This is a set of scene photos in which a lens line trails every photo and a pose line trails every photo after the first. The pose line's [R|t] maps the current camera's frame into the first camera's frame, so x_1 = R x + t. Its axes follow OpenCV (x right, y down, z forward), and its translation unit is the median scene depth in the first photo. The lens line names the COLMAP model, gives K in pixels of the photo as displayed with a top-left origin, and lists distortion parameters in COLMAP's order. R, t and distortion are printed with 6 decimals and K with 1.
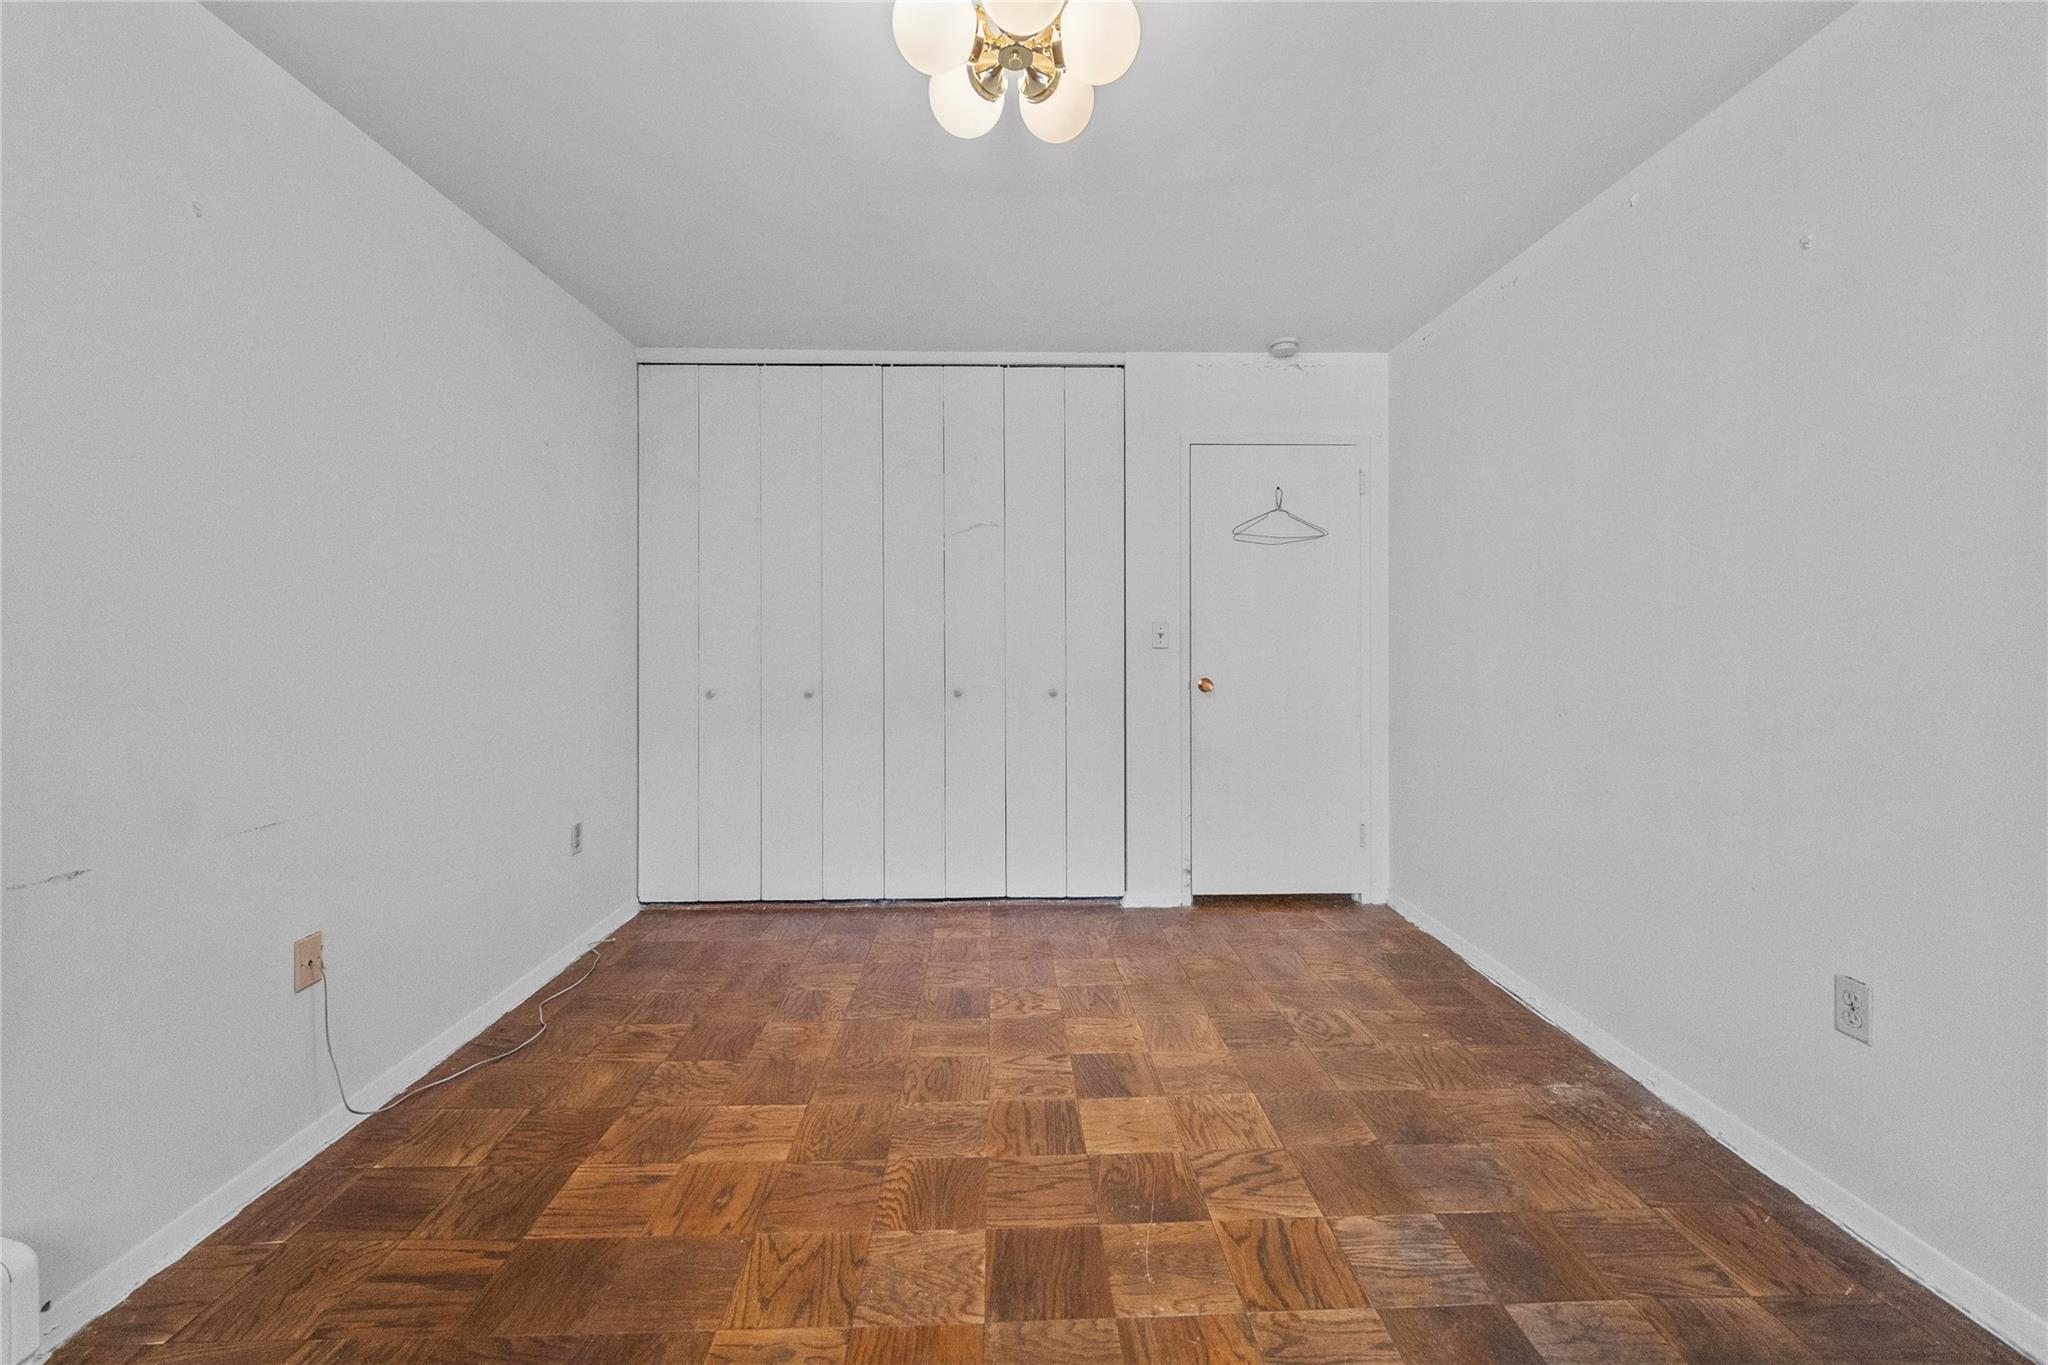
lens RADIAL K [[813.0, 0, 1027.2], [0, 813.0, 665.9], [0, 0, 1]] dist [-0.001130, -0.000107]
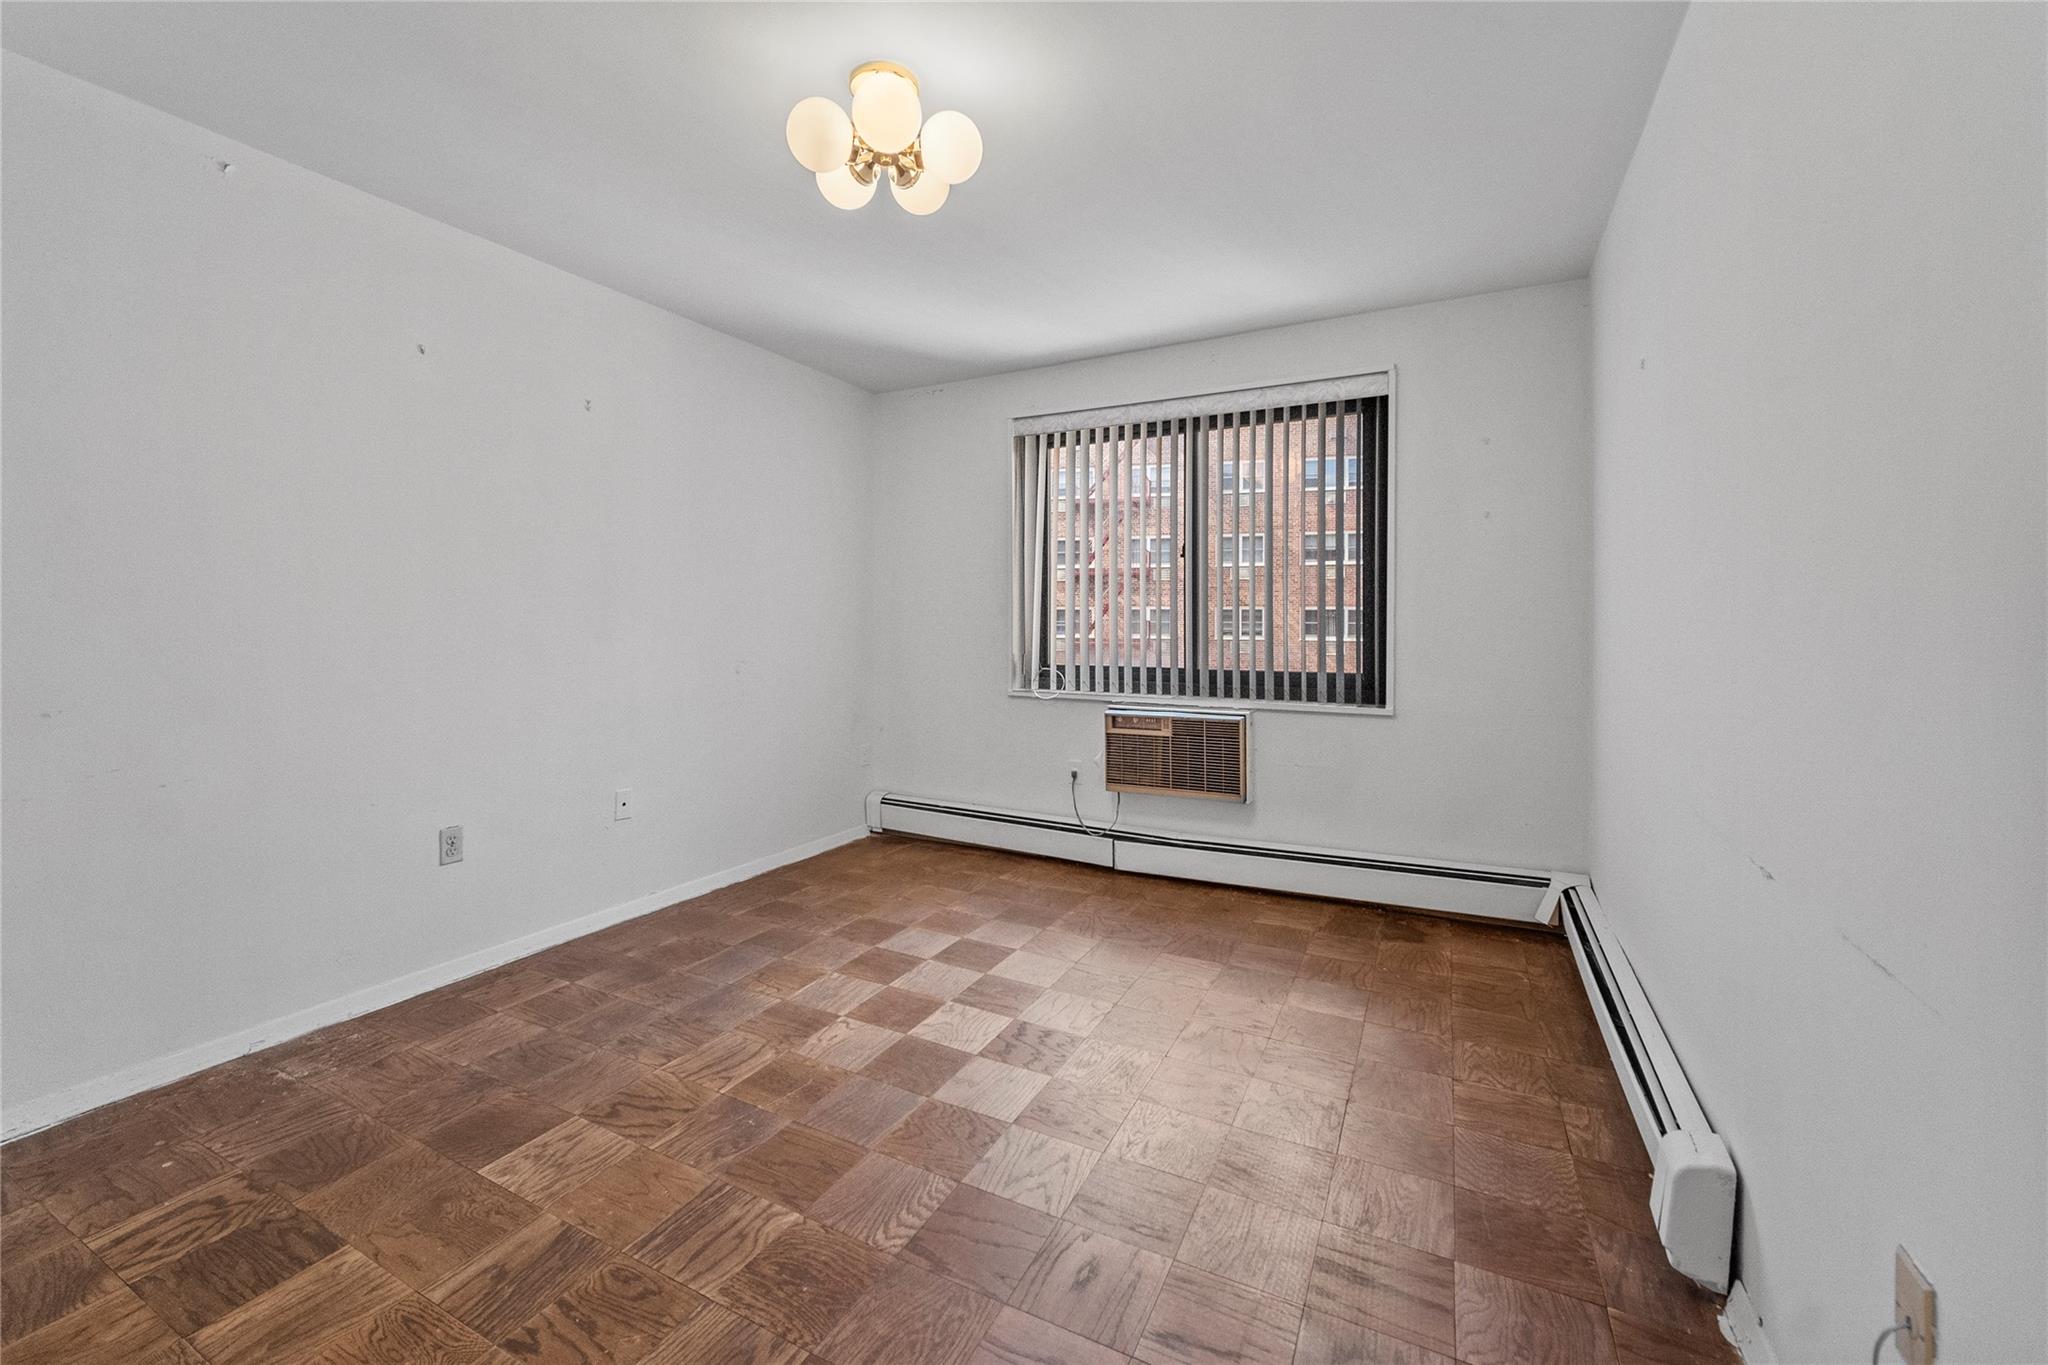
lens RADIAL K [[813.0, 0, 1027.2], [0, 813.0, 665.9], [0, 0, 1]] dist [-0.001130, -0.000107]
pose [[-0.873258, -0.026121, 0.486557, -0.619499], [0.014805, 0.996679, 0.080078, -0.036650], [-0.487032, 0.077132, -0.869971, 1.486327]]
